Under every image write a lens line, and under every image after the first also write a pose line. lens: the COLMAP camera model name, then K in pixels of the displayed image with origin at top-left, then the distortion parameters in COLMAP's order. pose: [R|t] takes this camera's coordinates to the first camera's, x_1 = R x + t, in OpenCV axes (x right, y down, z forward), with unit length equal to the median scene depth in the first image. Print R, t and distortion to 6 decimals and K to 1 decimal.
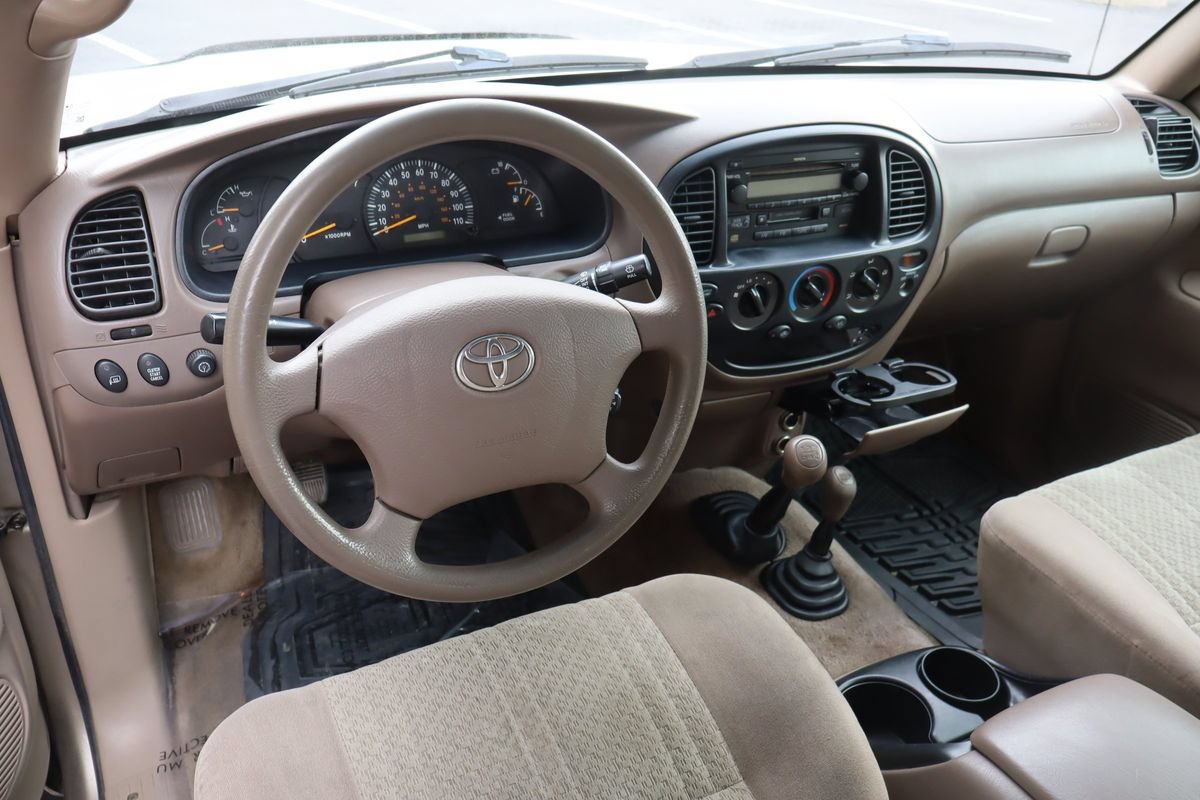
lens RADIAL K [[979.4, 0, 600.0], [0, 979.4, 400.0], [0, 0, 1]] dist [-0.011139, -0.001445]
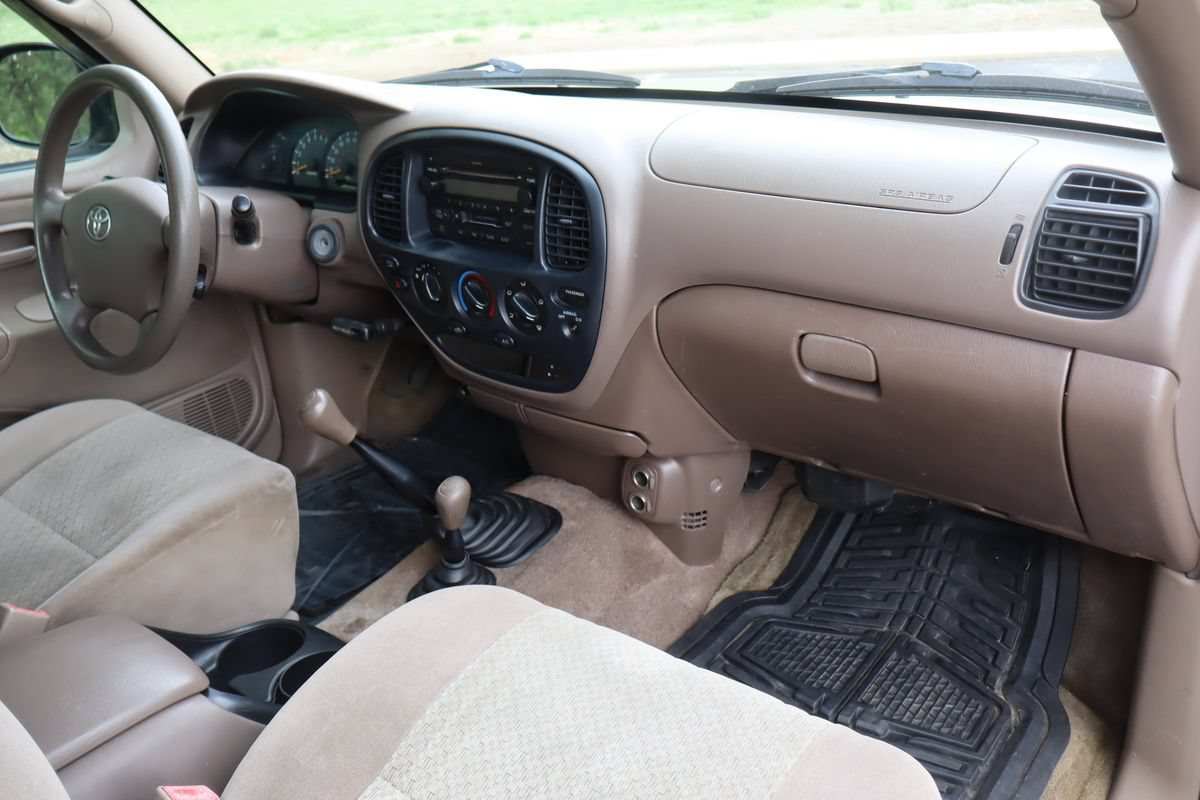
lens RADIAL K [[979.4, 0, 600.0], [0, 979.4, 400.0], [0, 0, 1]] dist [-0.011139, -0.001445]
pose [[0.412402, 0.309197, -0.856926, 1.282879], [-0.356853, 0.920300, 0.160325, -0.240372], [0.838201, 0.239678, 0.489871, 0.697806]]
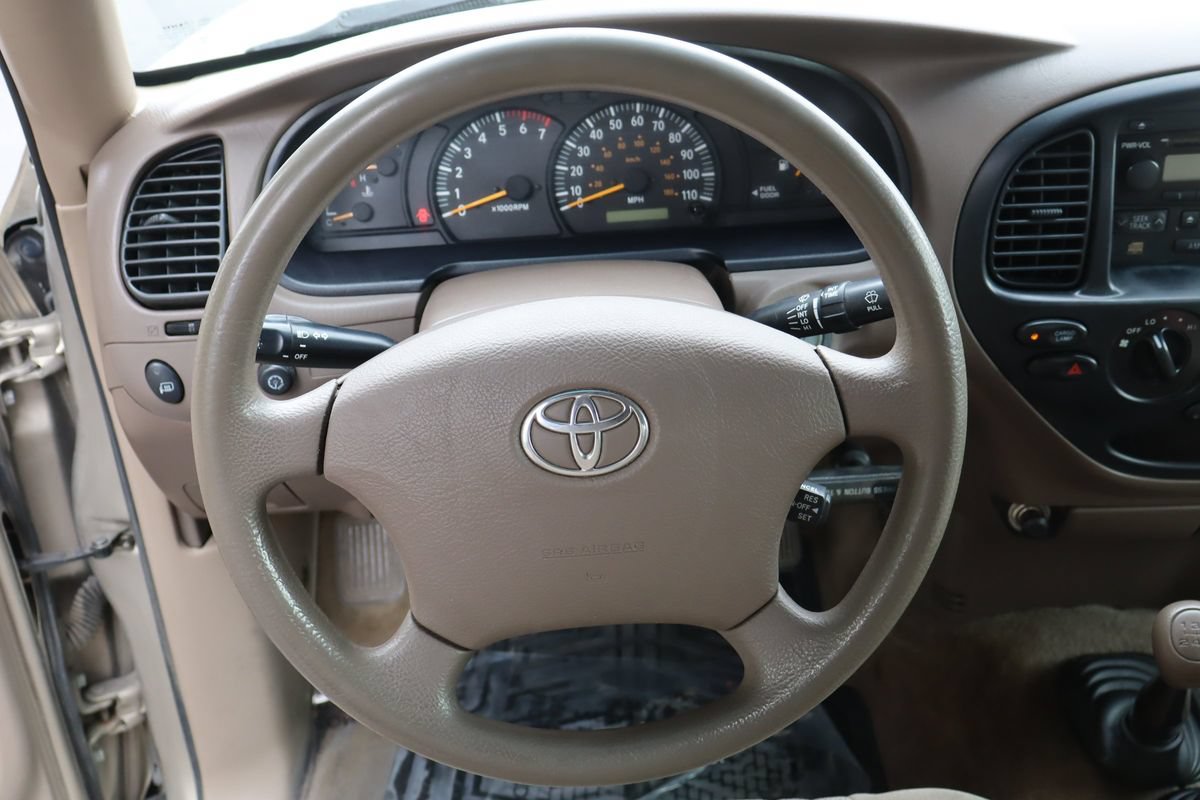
lens RADIAL K [[1353.7, 0, 600.0], [0, 1353.7, 400.0], [0, 0, 1]] dist [-0.006475, 0.005352]
pose [[0.915516, 0.112734, -0.386163, 0.177084], [-0.112891, 0.993356, 0.022354, -0.058487], [0.386117, 0.023129, 0.922160, 0.127889]]
